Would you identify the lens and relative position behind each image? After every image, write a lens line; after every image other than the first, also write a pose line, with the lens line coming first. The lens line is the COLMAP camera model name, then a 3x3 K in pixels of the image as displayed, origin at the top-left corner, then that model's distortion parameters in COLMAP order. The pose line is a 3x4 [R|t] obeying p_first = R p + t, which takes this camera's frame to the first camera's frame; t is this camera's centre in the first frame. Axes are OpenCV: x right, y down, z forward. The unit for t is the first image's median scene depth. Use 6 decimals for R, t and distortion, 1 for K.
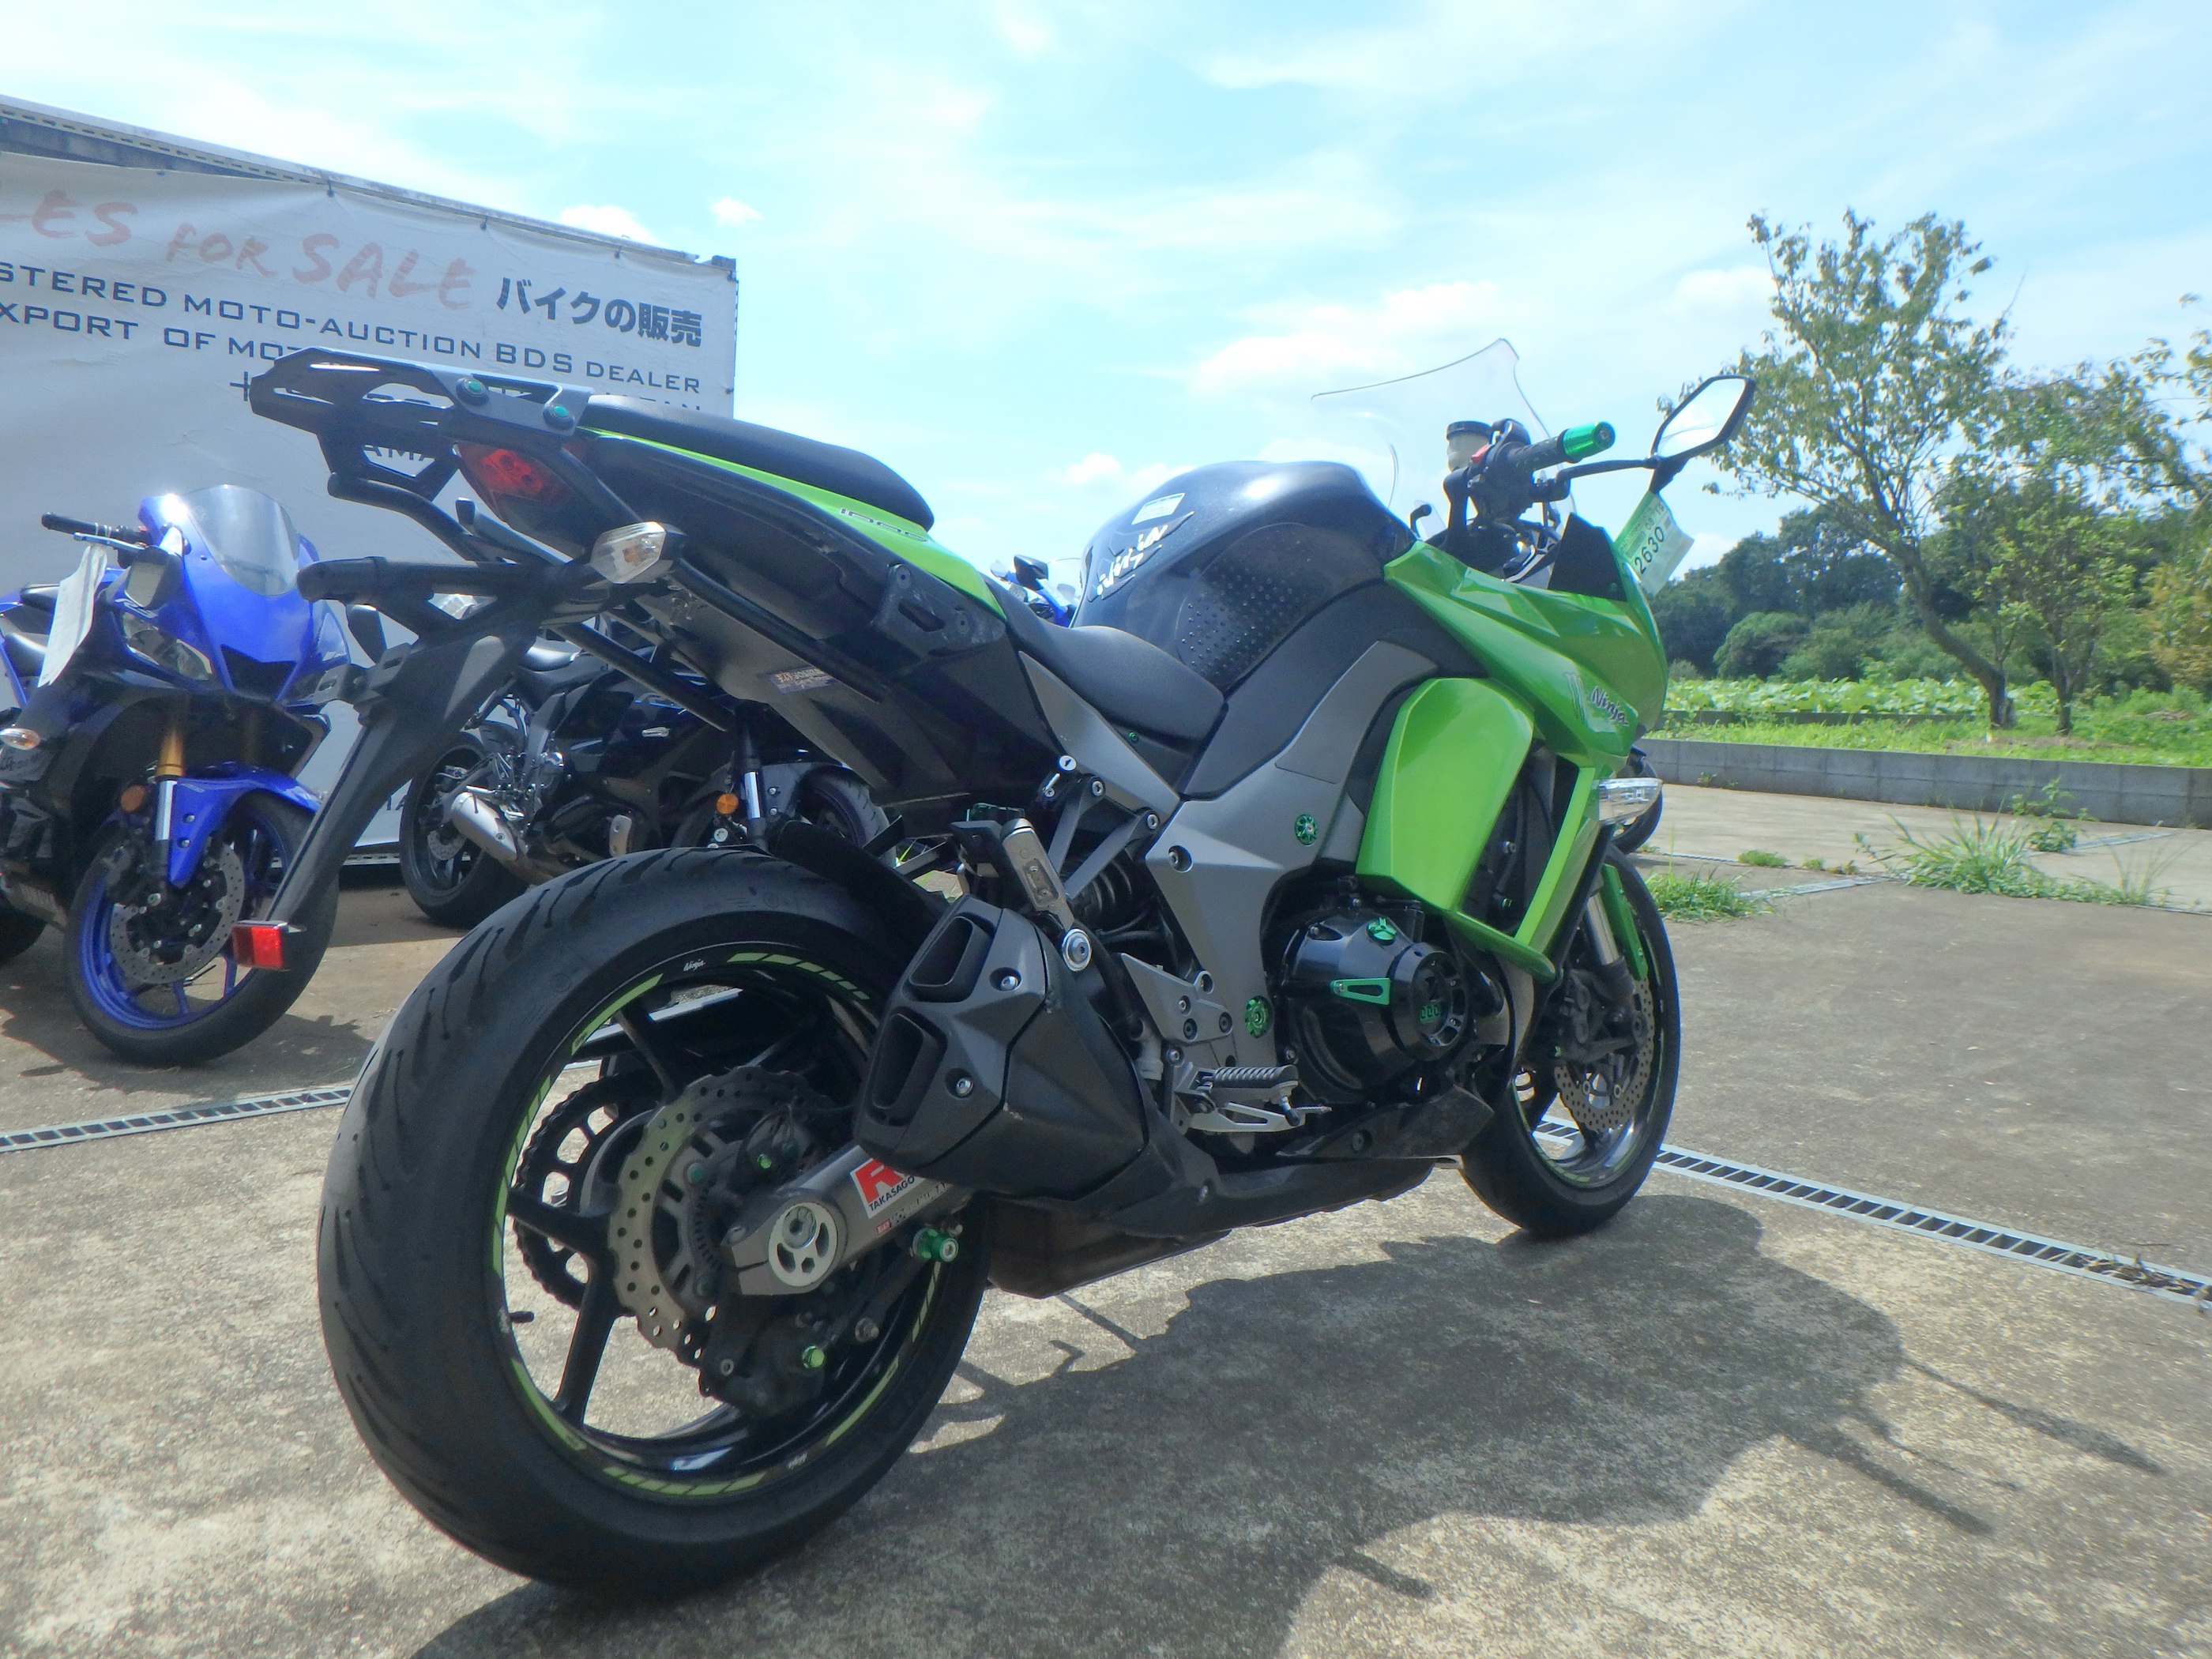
lens RADIAL K [[1692.2, 0, 1076.1], [0, 1692.2, 799.7], [0, 0, 1]] dist [-0.018993, 0.021806]
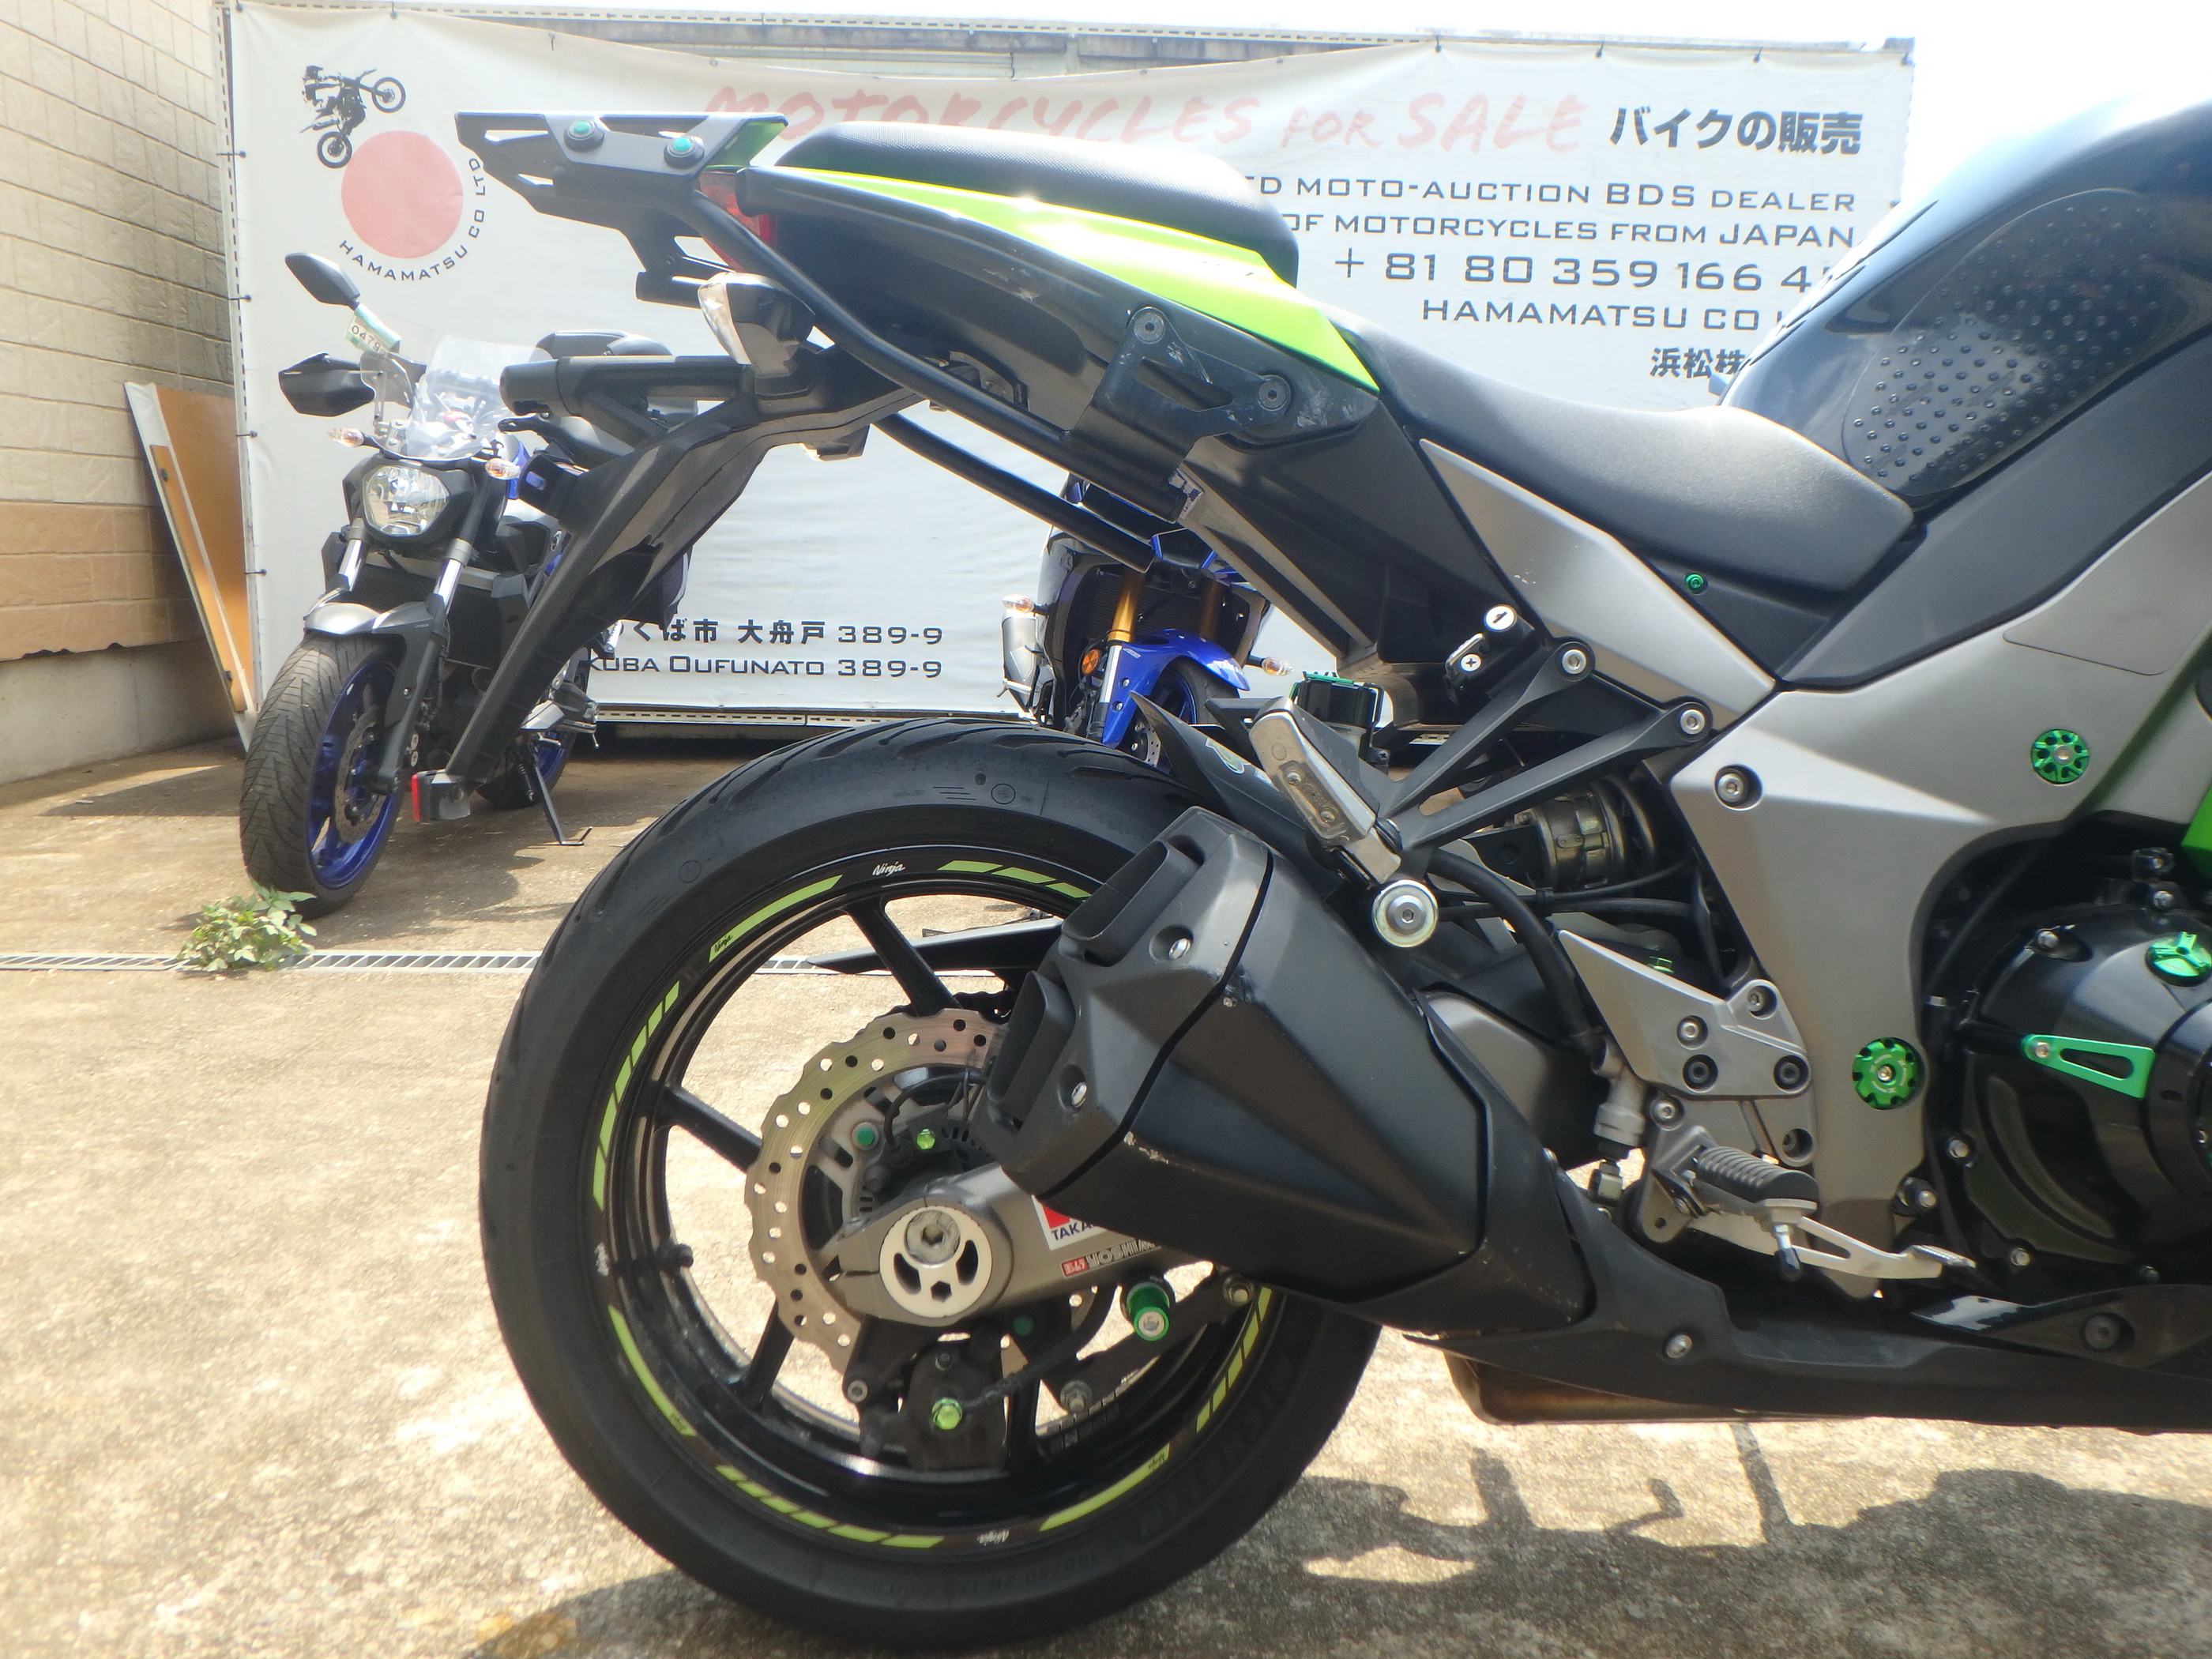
lens RADIAL K [[1692.2, 0, 1092.4], [0, 1692.2, 812.6], [0, 0, 1]] dist [-0.018993, 0.021806]
pose [[0.742534, 0.088994, -0.663870, 0.152688], [-0.041375, 0.995336, 0.087150, 0.000896], [0.668529, -0.037244, 0.742752, 0.216638]]
